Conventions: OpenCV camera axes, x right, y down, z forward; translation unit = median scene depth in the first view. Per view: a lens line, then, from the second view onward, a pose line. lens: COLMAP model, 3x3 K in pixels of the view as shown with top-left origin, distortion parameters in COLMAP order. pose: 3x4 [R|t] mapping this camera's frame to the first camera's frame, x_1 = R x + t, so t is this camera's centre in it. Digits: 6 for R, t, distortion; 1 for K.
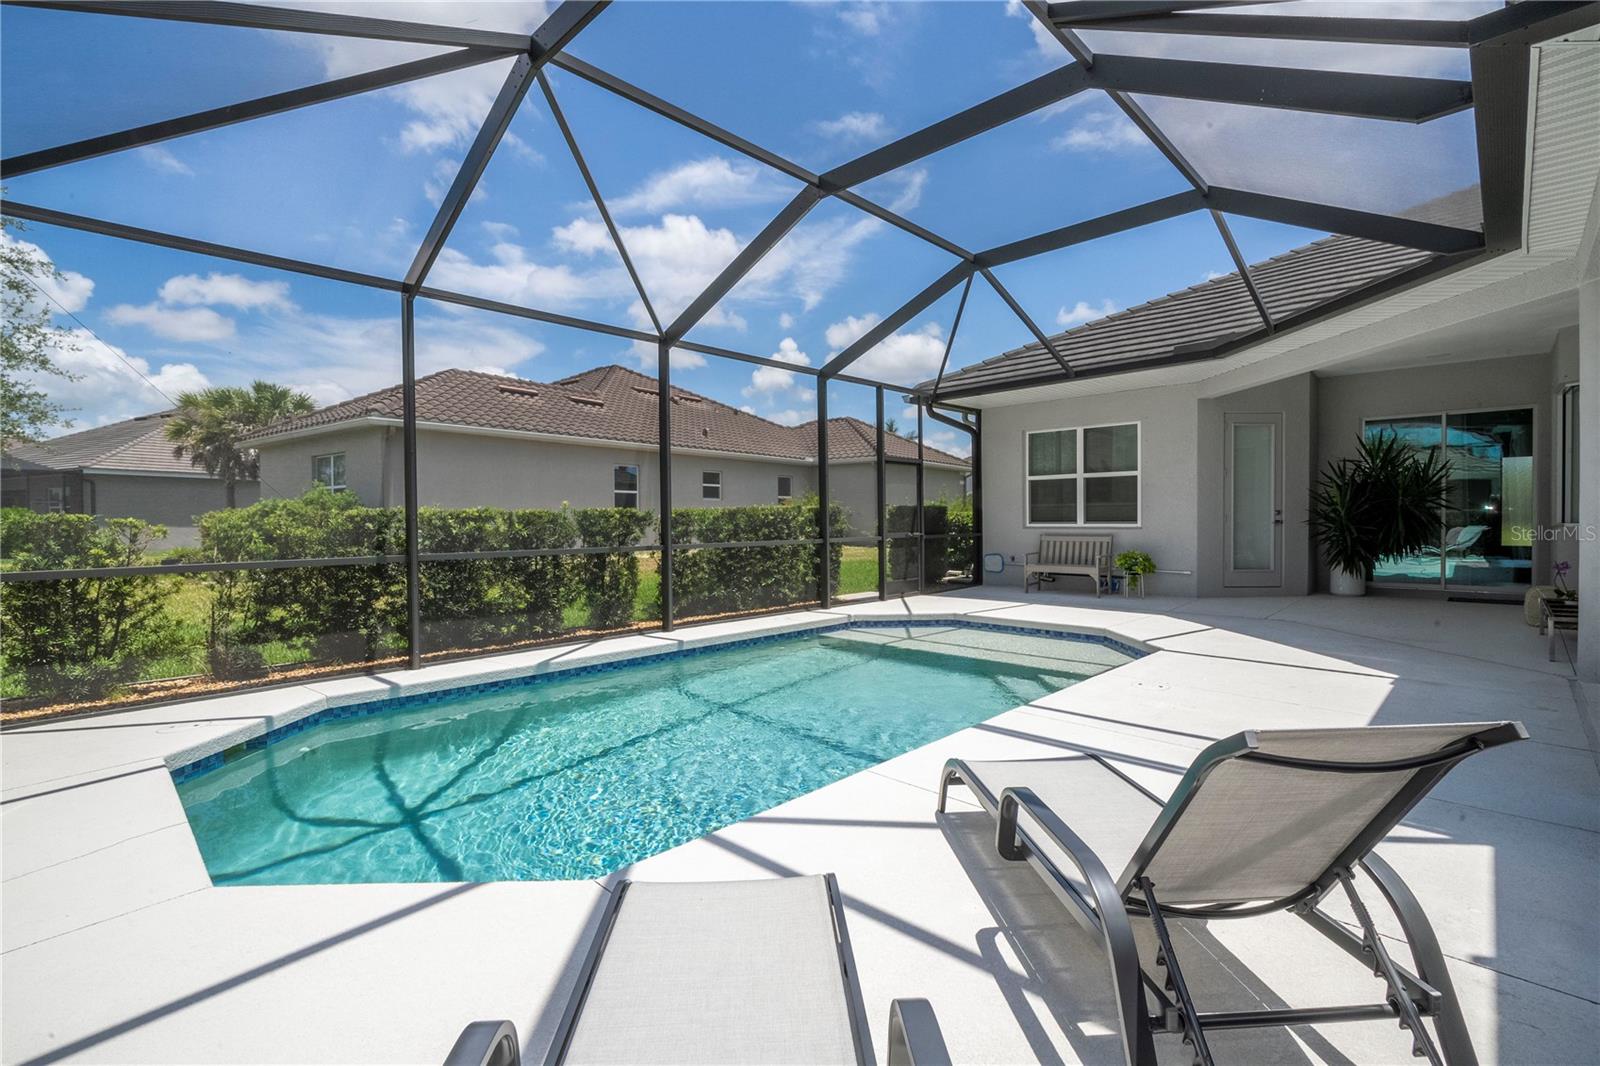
lens RADIAL K [[722.3, 0, 826.6], [0, 722.3, 521.4], [0, 0, 1]] dist [-0.004393, 0.003529]
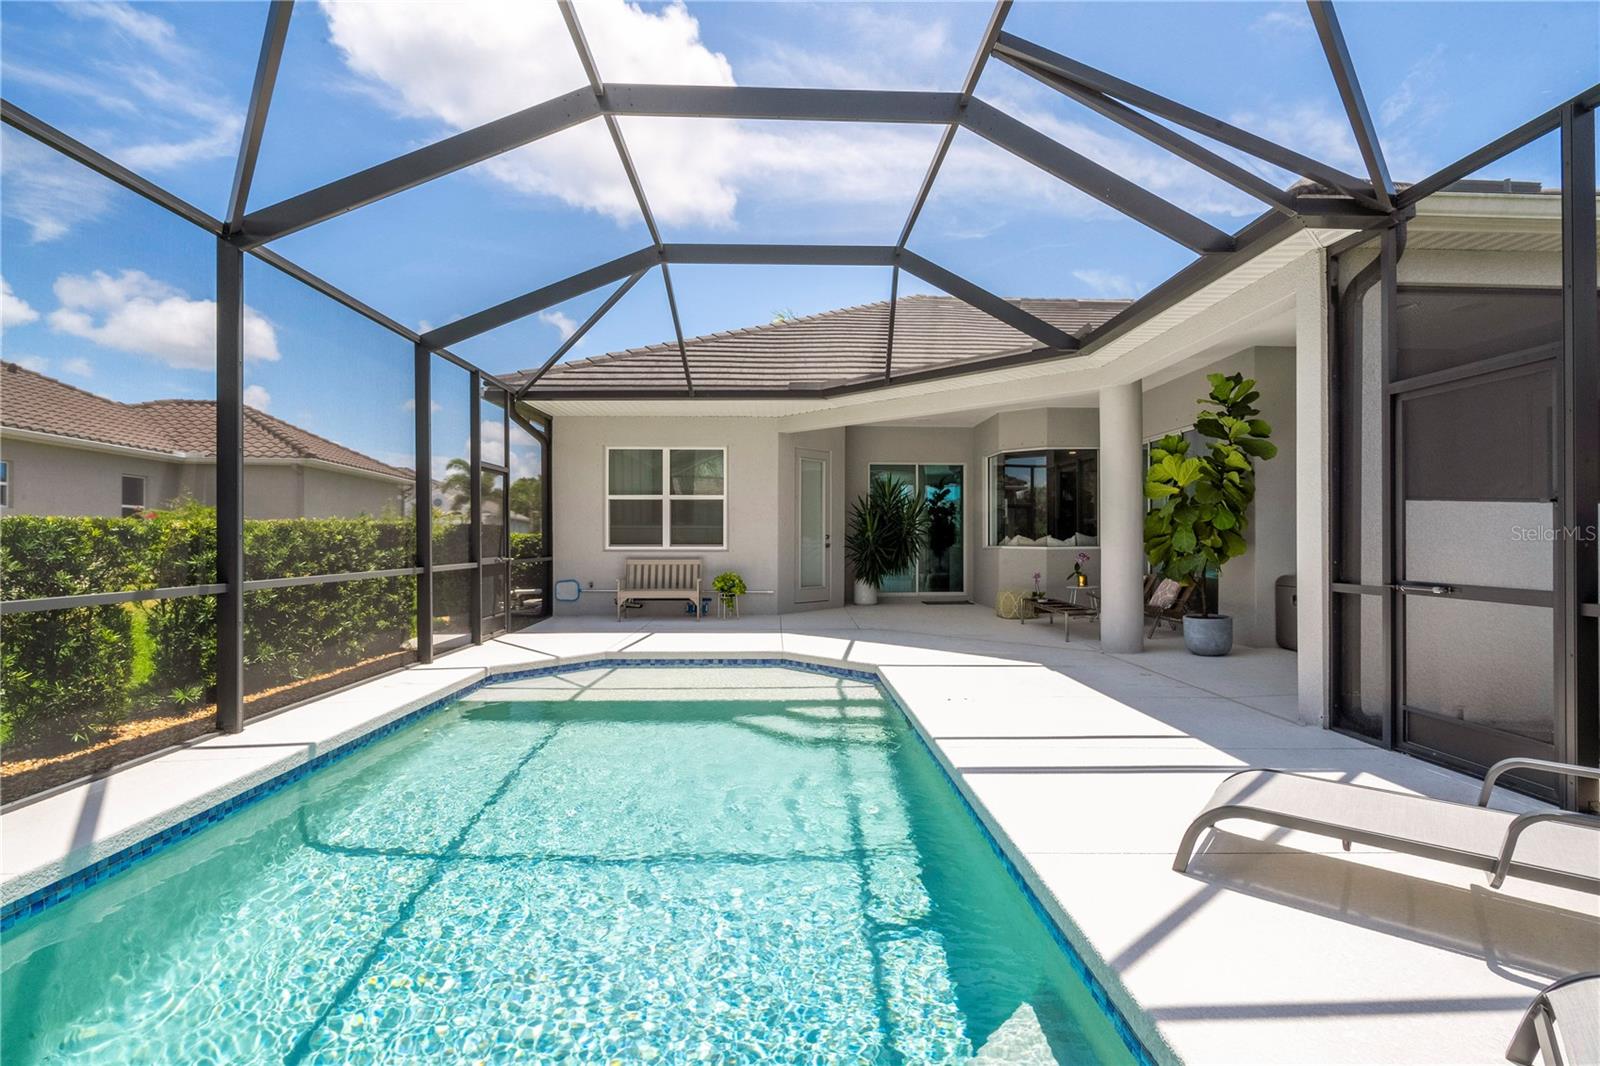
lens RADIAL K [[722.3, 0, 800.9], [0, 722.3, 533.3], [0, 0, 1]] dist [-0.004393, 0.003529]
pose [[0.703318, 0.013036, 0.710755, -0.234035], [-0.003019, 0.999878, -0.015351, -0.000166], [-0.710868, 0.008651, 0.703272, 0.202214]]
